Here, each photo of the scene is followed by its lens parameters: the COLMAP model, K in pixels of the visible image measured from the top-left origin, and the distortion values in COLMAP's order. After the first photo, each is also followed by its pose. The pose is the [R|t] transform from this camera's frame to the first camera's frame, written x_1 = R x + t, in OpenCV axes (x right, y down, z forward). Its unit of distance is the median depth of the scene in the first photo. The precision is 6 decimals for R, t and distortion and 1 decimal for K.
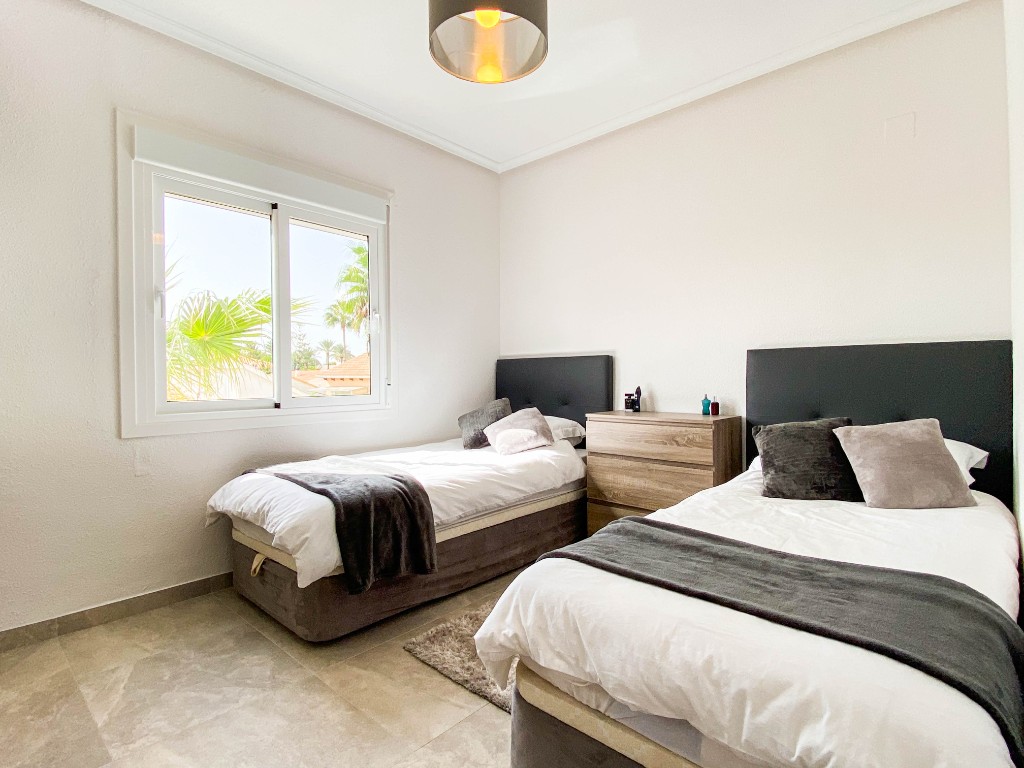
lens RADIAL K [[520.8, 0, 509.5], [0, 520.8, 384.7], [0, 0, 1]] dist [-0.018955, -0.002955]
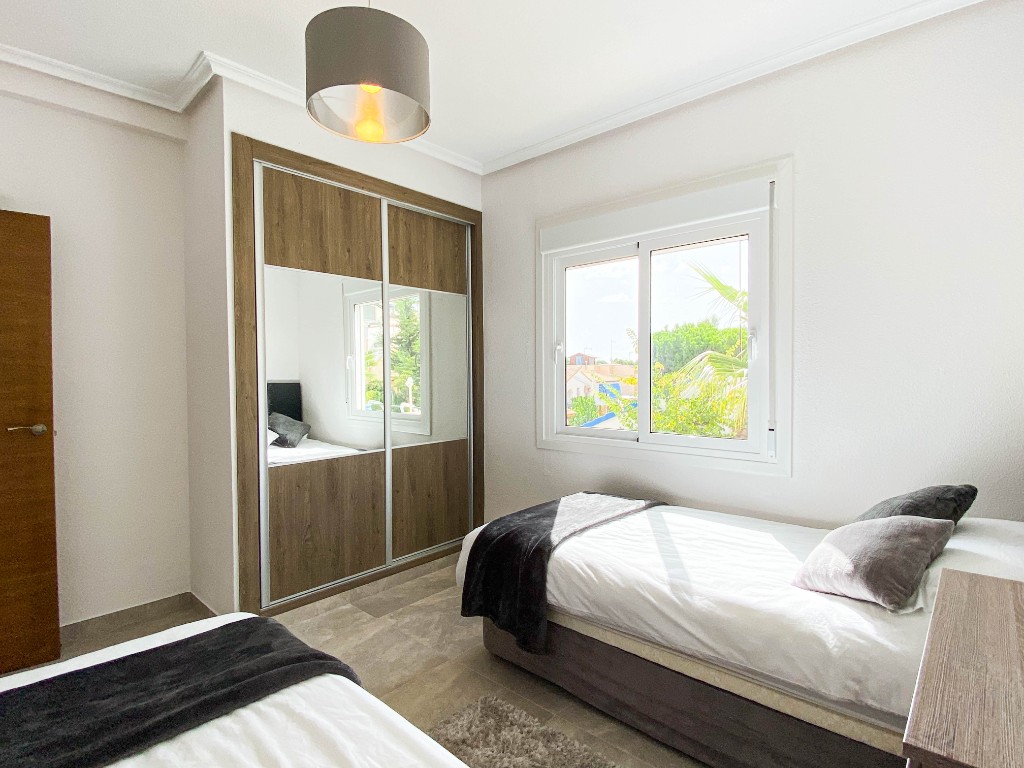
lens RADIAL K [[520.8, 0, 513.5], [0, 520.8, 378.5], [0, 0, 1]] dist [-0.018955, -0.002955]
pose [[-0.009275, 0.012883, -0.999874, 0.673778], [-0.007261, 0.999890, 0.012950, -0.108846], [0.999931, 0.007380, -0.009180, 0.891103]]
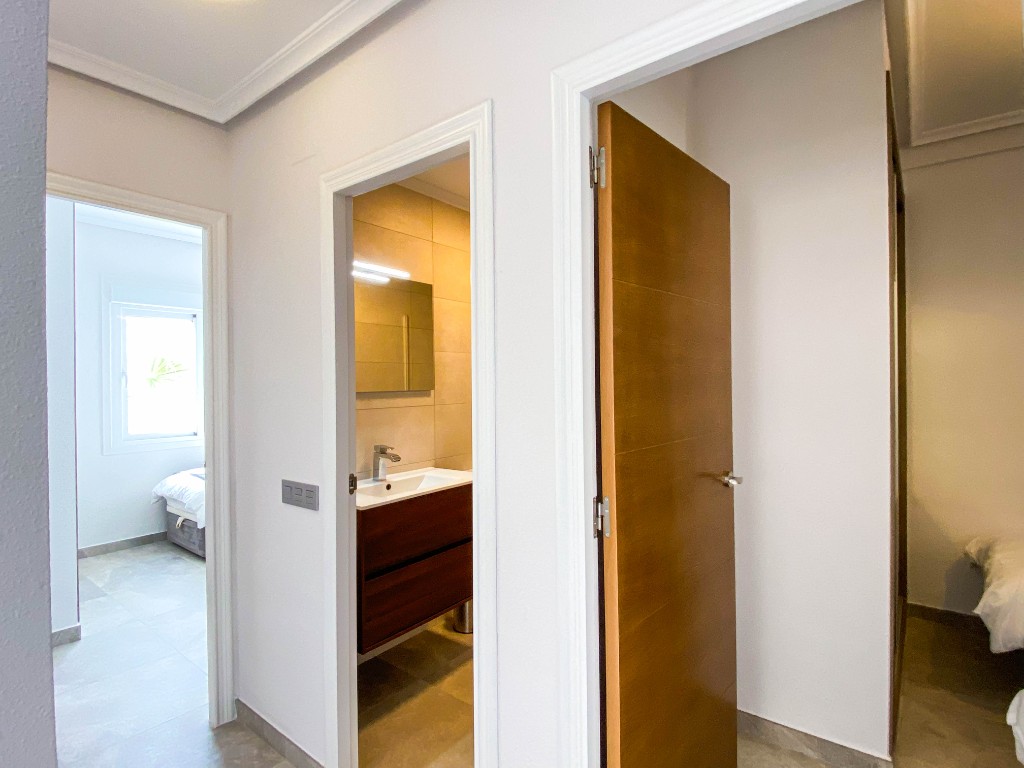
lens RADIAL K [[520.8, 0, 511.2], [0, 520.8, 381.8], [0, 0, 1]] dist [-0.018955, -0.002955]
pose [[0.997278, -0.001549, 0.073720, 0.534189], [0.002348, 0.999939, -0.010748, -0.128446], [-0.073698, 0.010892, 0.997221, -0.891833]]
